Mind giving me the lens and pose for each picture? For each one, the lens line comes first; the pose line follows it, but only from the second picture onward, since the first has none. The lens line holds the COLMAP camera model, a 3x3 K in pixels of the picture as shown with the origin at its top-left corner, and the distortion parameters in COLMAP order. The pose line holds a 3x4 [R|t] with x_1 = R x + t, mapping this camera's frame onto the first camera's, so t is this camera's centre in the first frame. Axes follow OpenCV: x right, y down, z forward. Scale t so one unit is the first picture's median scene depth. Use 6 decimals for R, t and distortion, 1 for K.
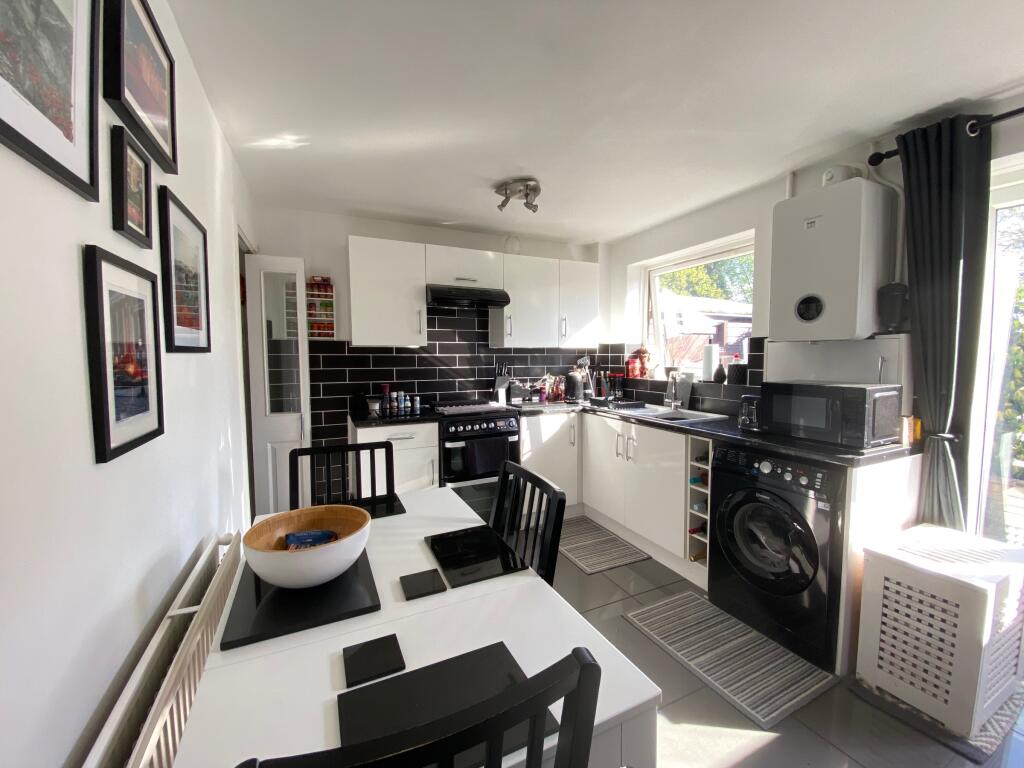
lens RADIAL K [[412.1, 0, 509.5], [0, 412.1, 384.1], [0, 0, 1]] dist [0.035552, -0.027714]
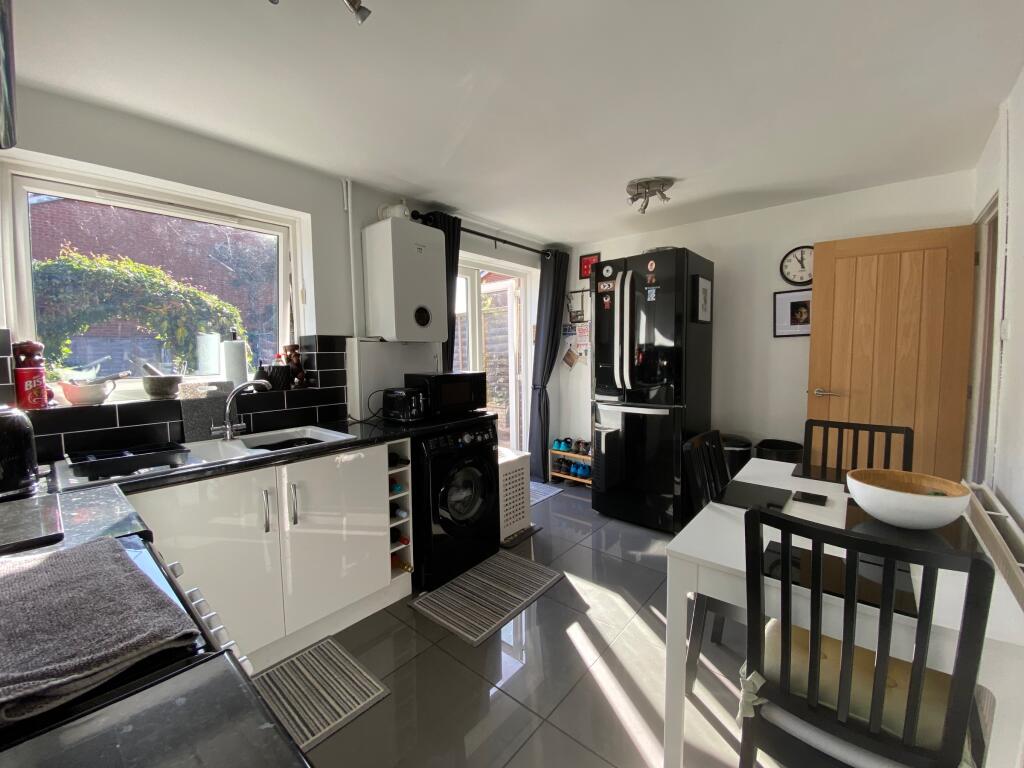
lens RADIAL K [[412.1, 0, 509.5], [0, 412.1, 384.1], [0, 0, 1]] dist [0.035552, -0.027714]
pose [[-0.402585, -0.058251, 0.913527, -0.349741], [0.082506, 0.991602, 0.099589, -0.049619], [-0.911657, 0.115465, -0.394399, 0.799828]]
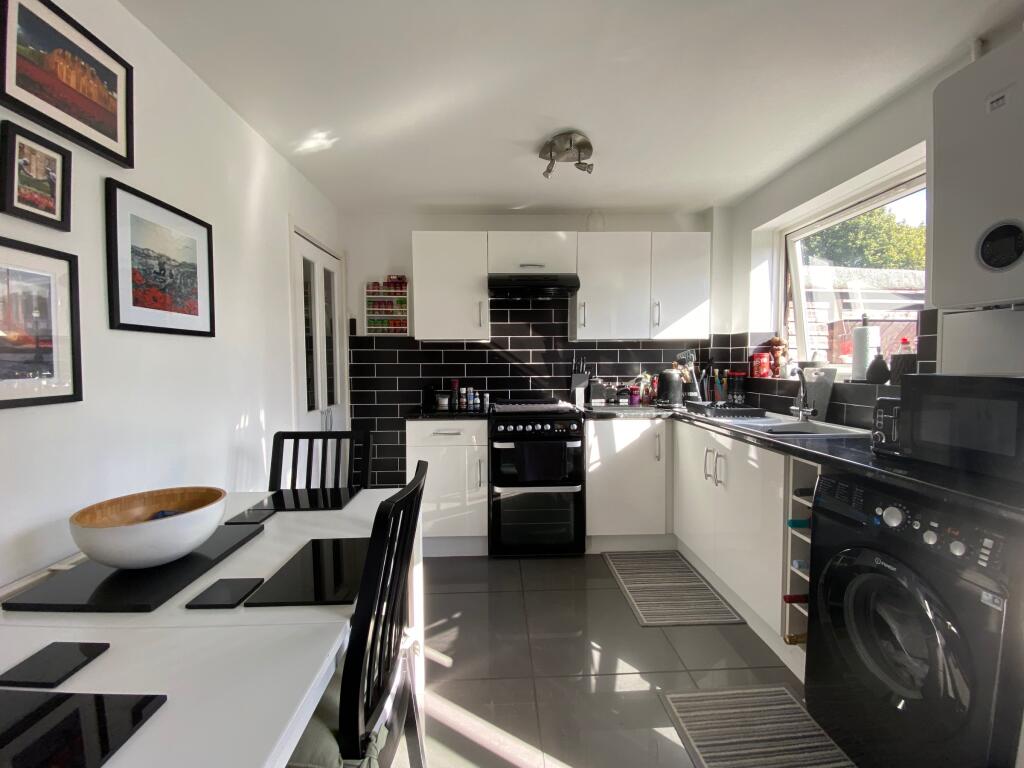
lens RADIAL K [[412.1, 0, 509.5], [0, 412.1, 384.1], [0, 0, 1]] dist [0.035552, -0.027714]
pose [[0.920446, 0.018431, -0.390436, 0.201260], [-0.025253, 0.999605, -0.012347, 0.019437], [0.390054, 0.021225, 0.920547, 0.143092]]
